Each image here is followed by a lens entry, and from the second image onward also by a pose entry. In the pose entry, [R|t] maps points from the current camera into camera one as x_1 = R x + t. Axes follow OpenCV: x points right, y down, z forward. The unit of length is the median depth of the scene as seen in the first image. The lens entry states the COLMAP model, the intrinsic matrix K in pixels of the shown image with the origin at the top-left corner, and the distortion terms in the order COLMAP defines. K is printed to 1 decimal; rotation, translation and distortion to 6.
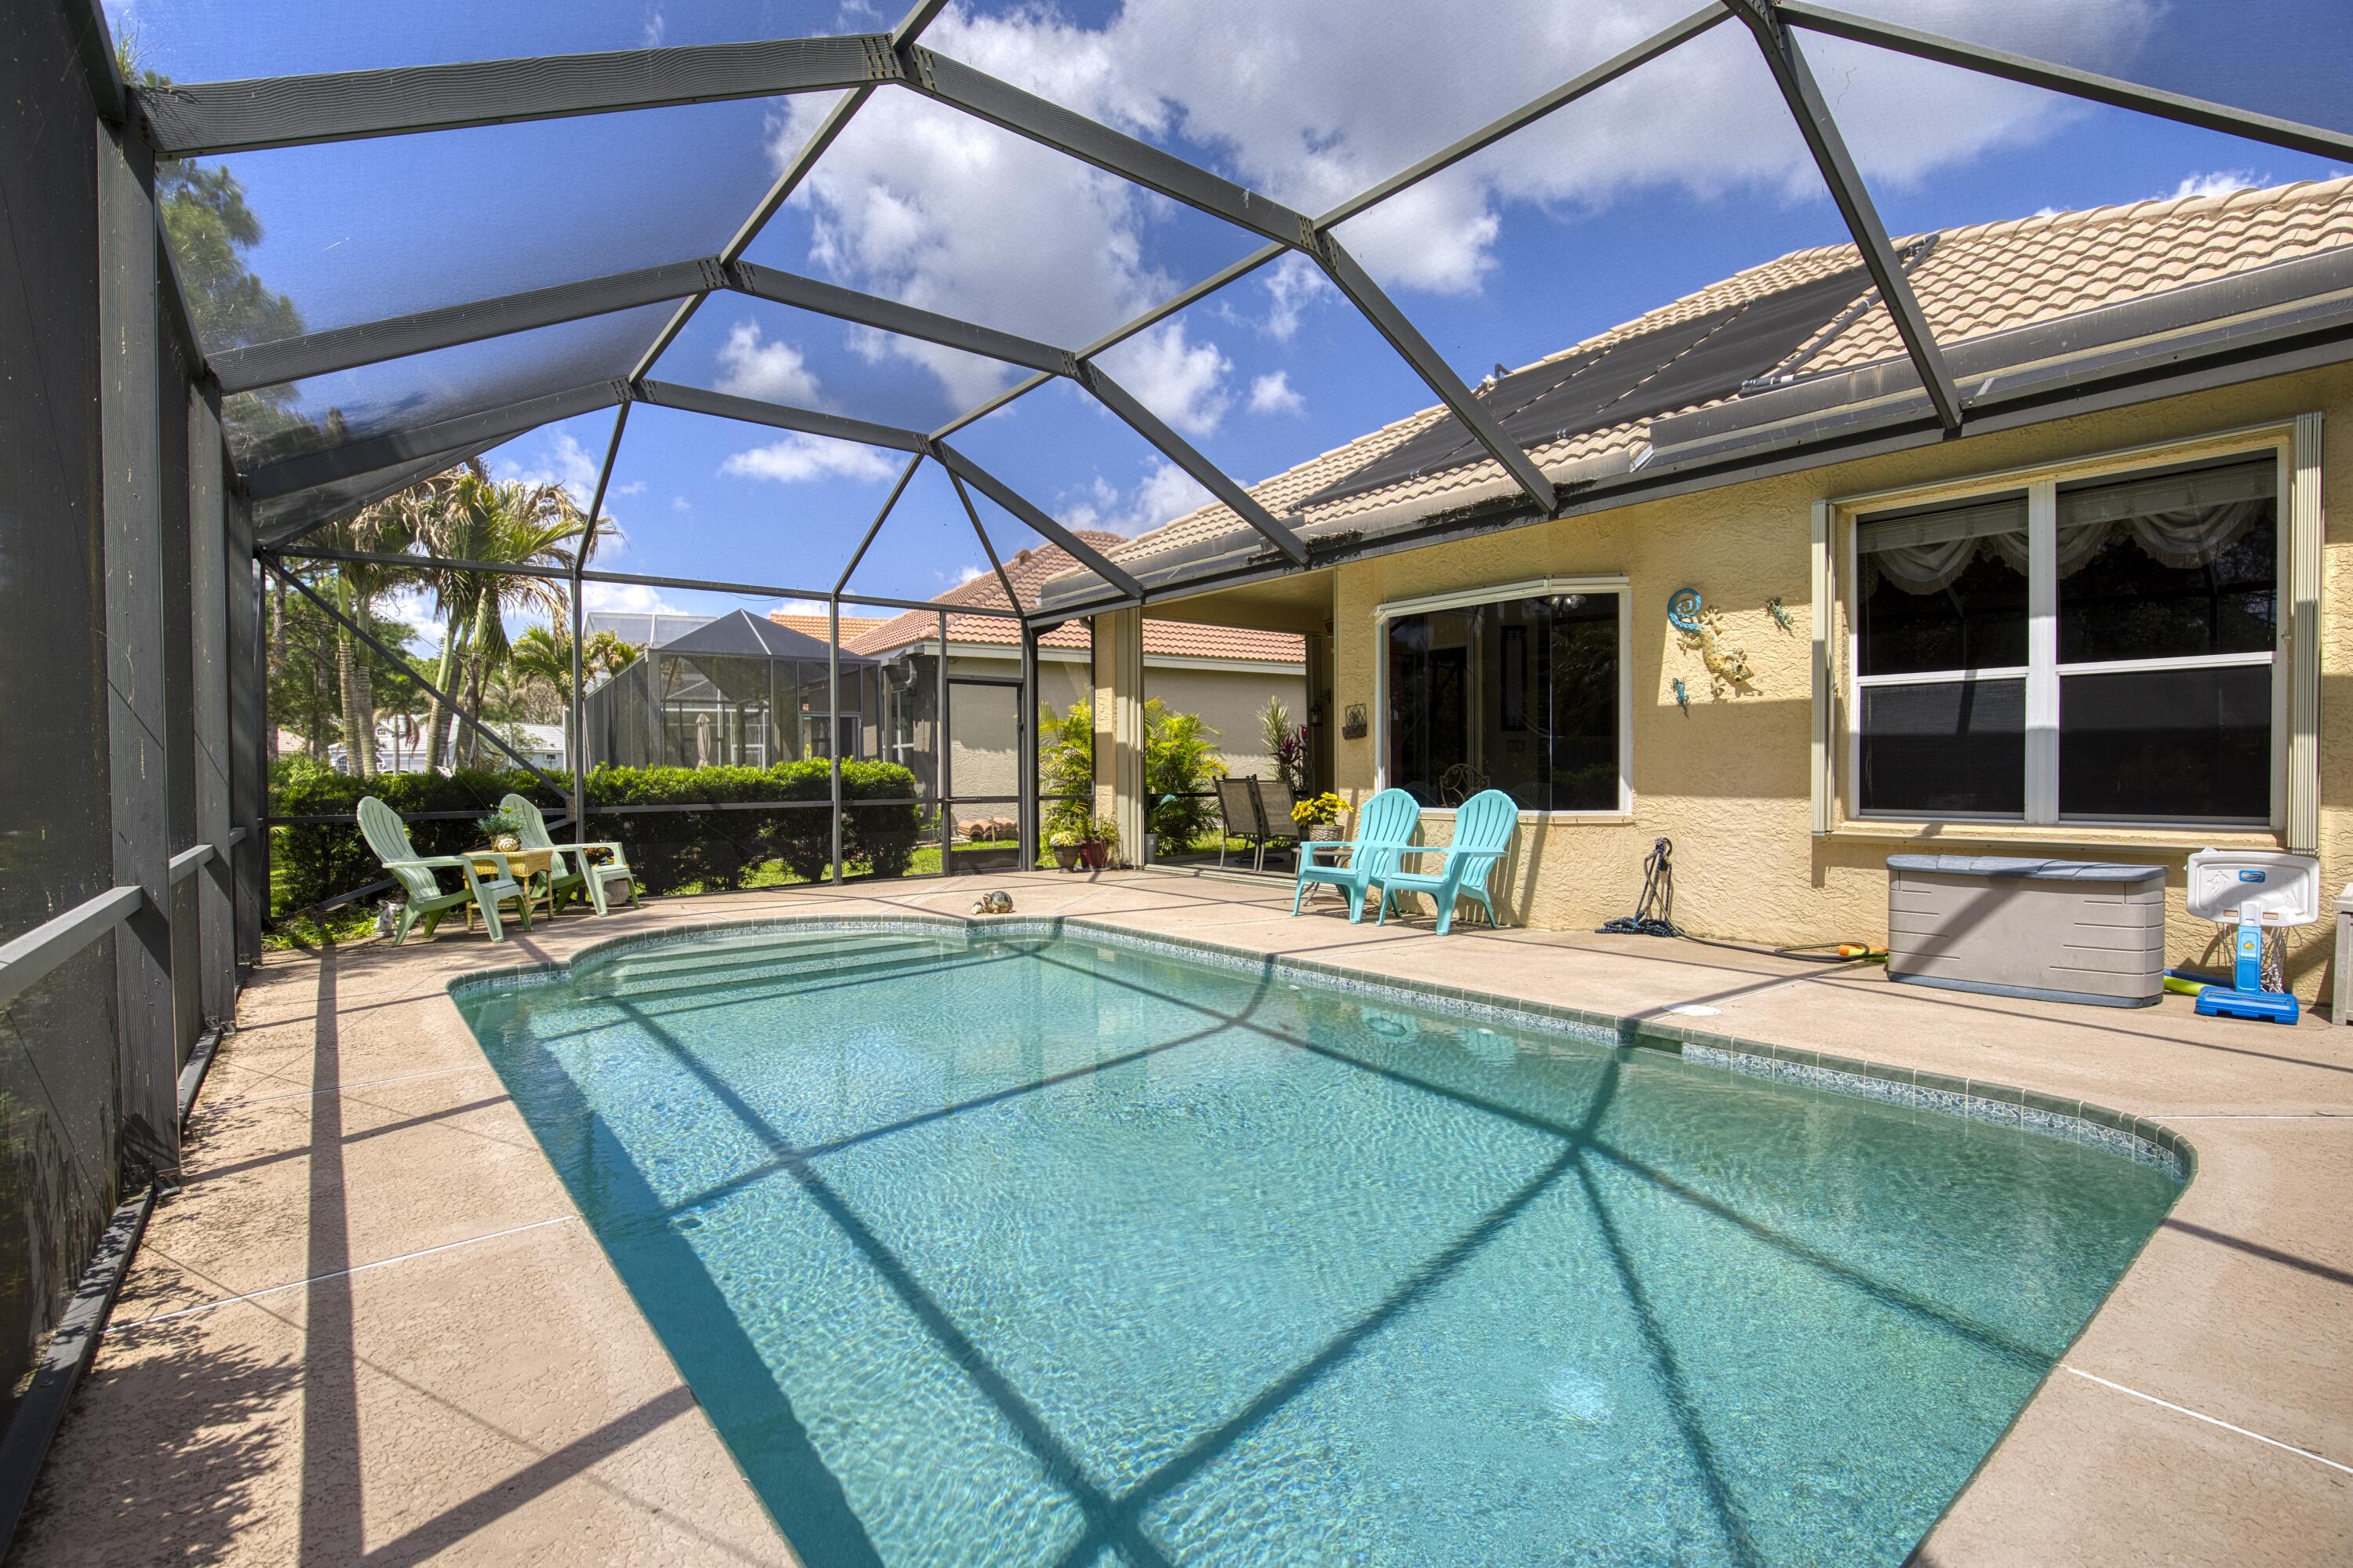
lens RADIAL K [[1078.5, 0, 1171.2], [0, 1078.5, 794.6], [0, 0, 1]] dist [-0.034589, 0.006251]
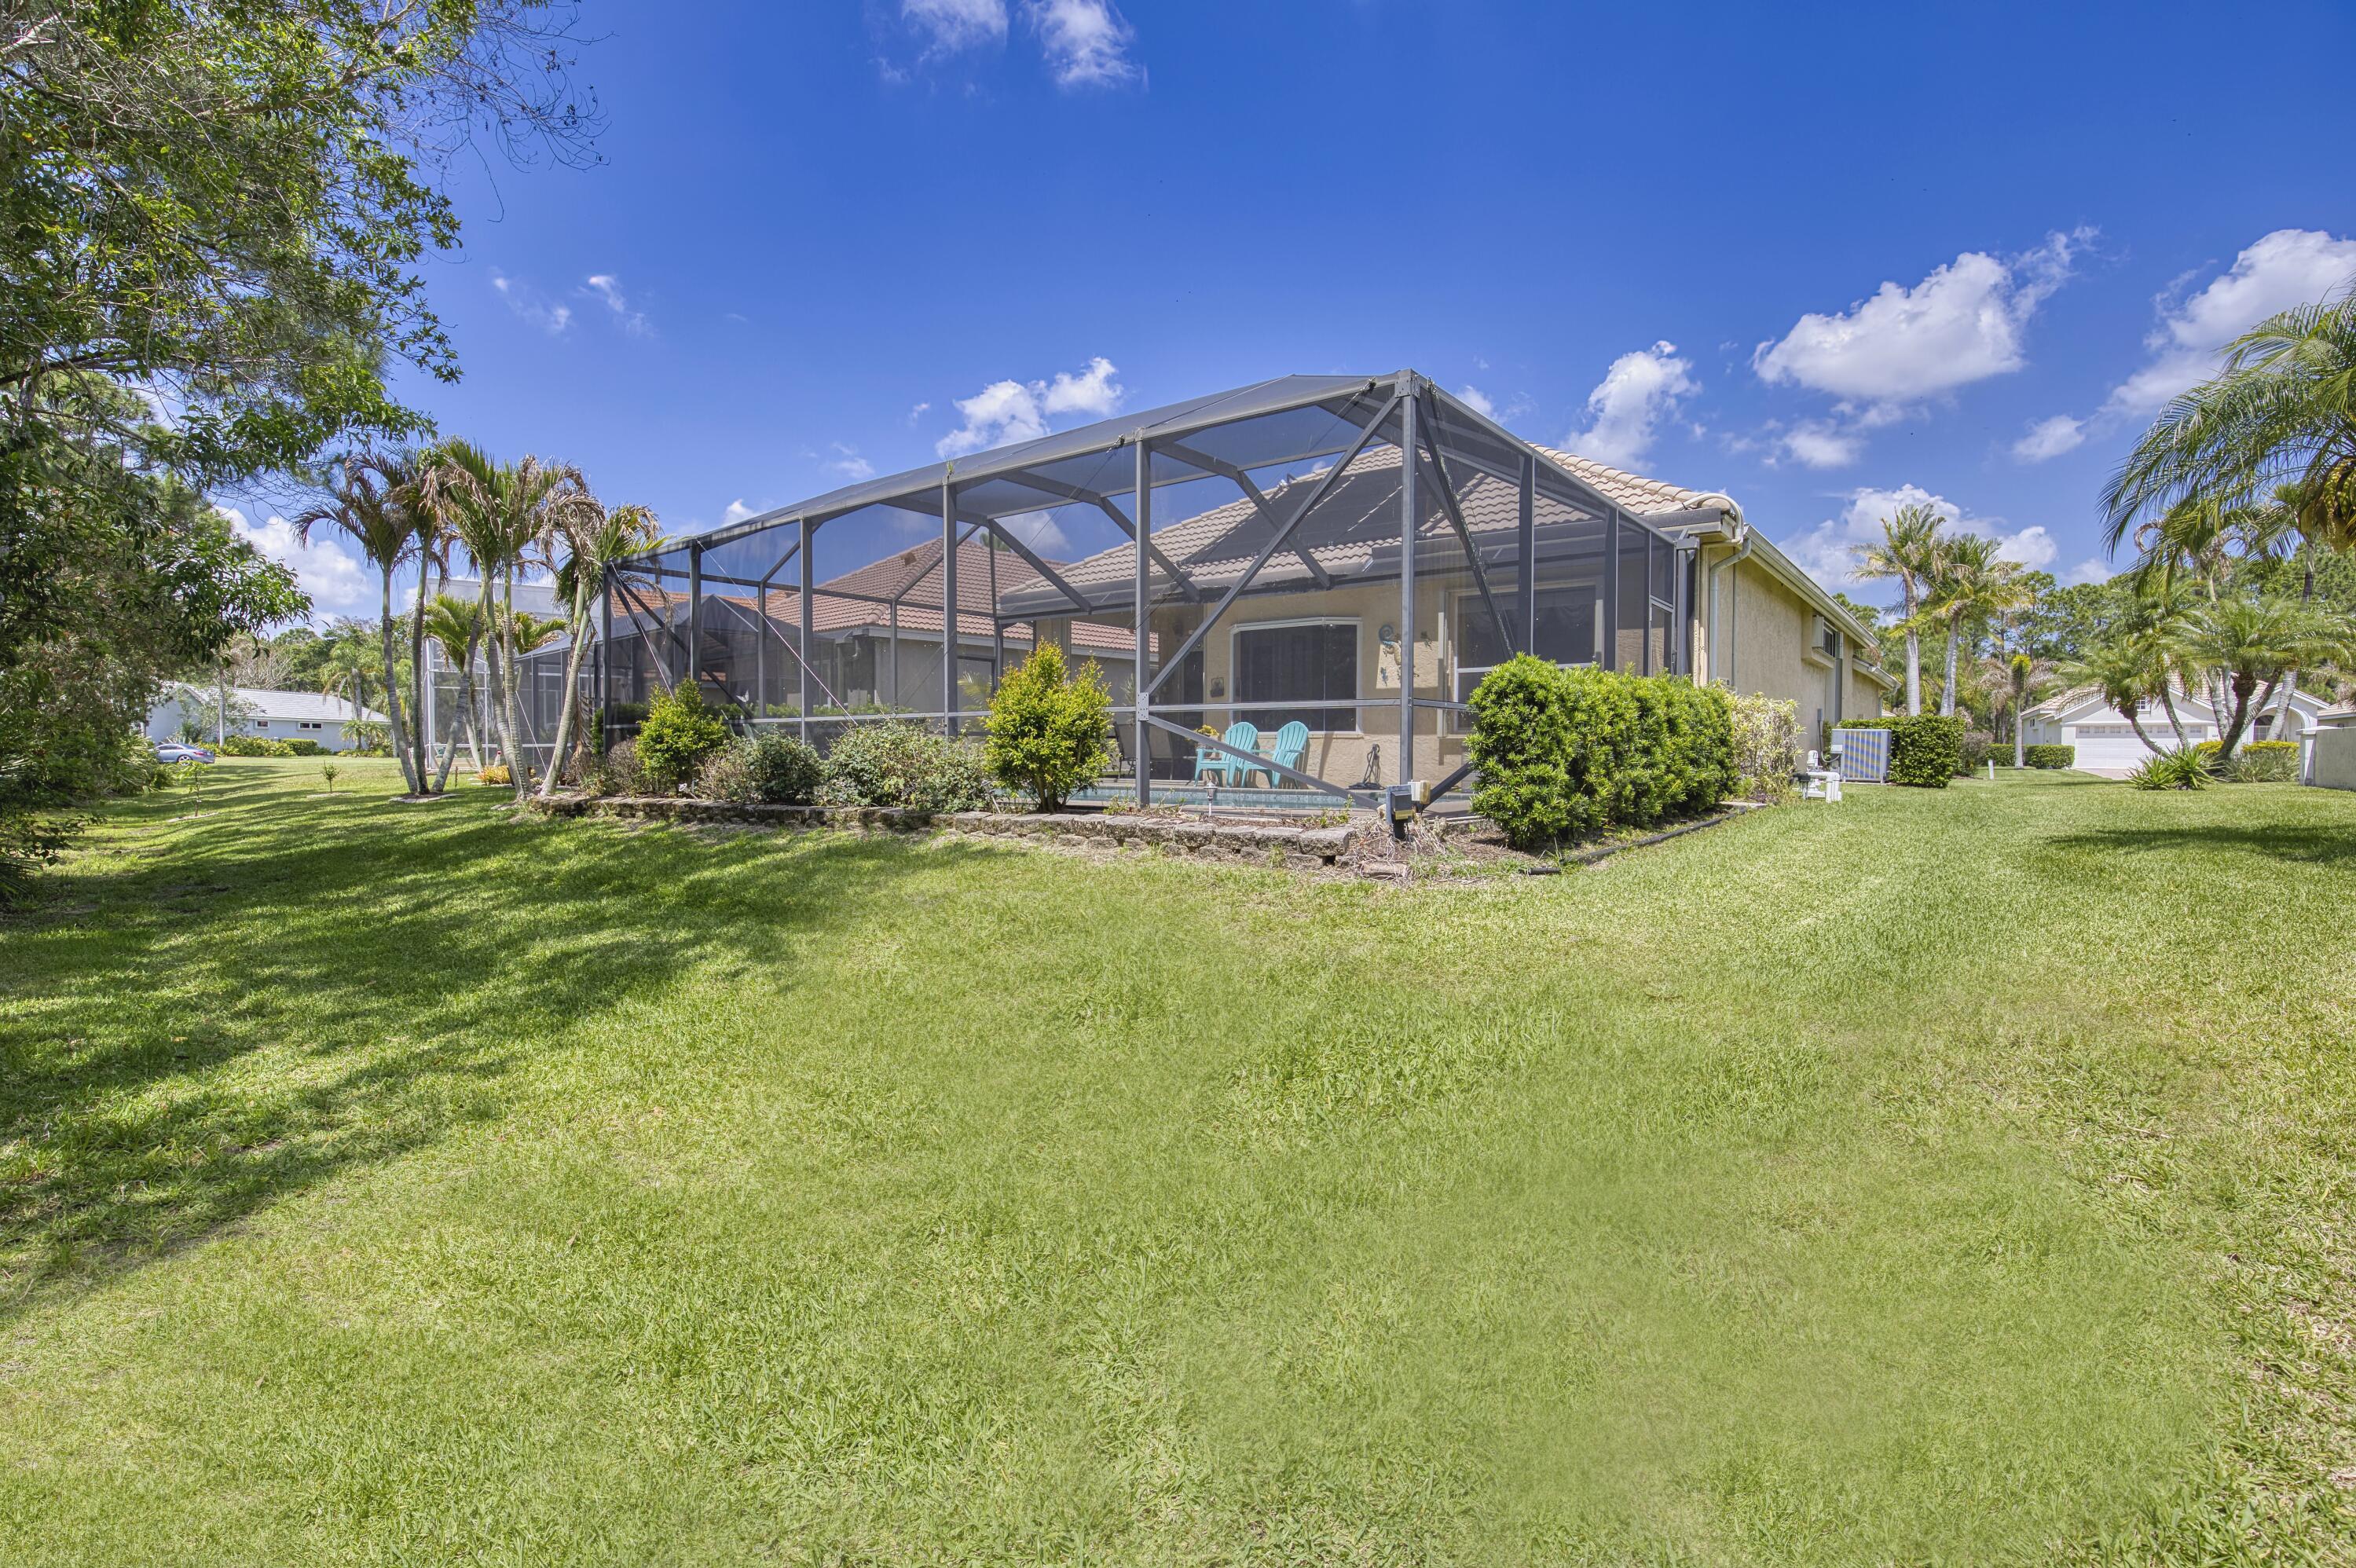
lens RADIAL K [[1080.0, 0, 1185.6], [0, 1080.0, 786.3], [0, 0, 1]] dist [-0.034589, 0.006251]
pose [[0.971647, 0.003060, 0.236417, -0.402816], [-0.004979, 0.999959, 0.007521, 0.110685], [-0.236384, -0.008485, 0.971623, -0.968800]]
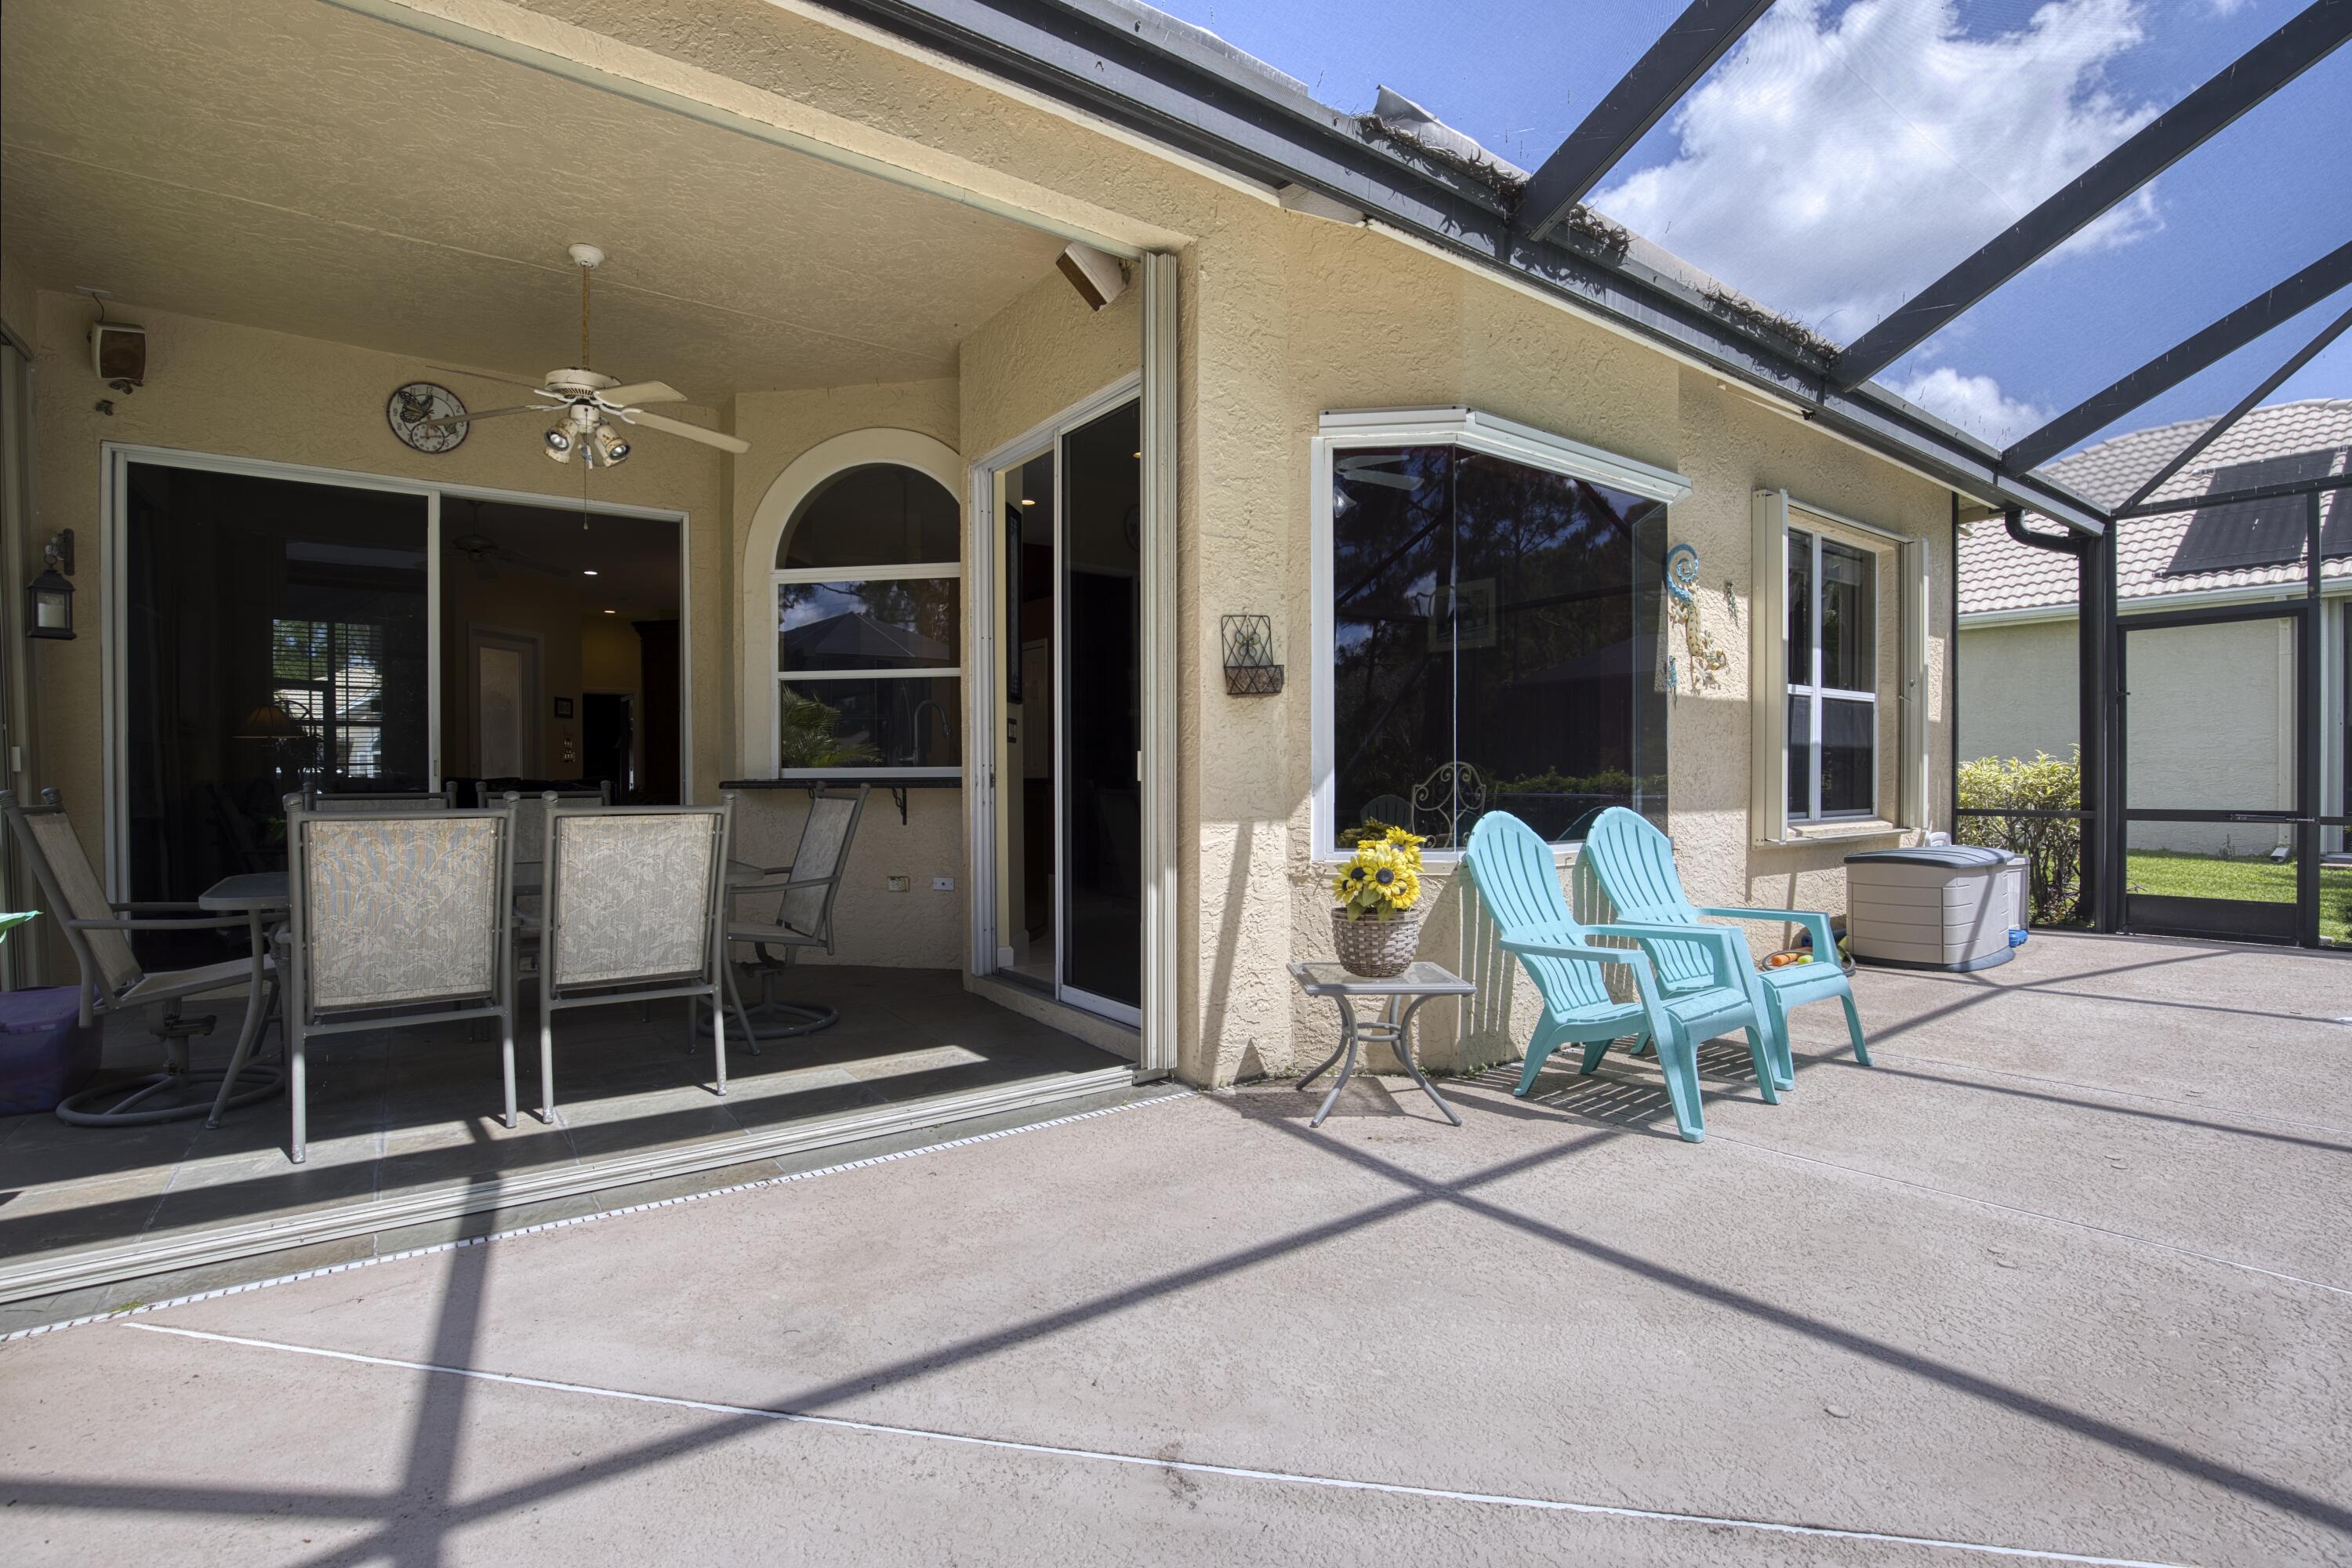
lens RADIAL K [[1078.2, 0, 1178.3], [0, 1078.2, 787.3], [0, 0, 1]] dist [-0.034589, 0.006251]
pose [[0.046281, -0.003510, 0.998922, -0.325099], [0.026089, 0.999657, 0.002304, -0.025107], [-0.998588, 0.025954, 0.046357, 1.344876]]
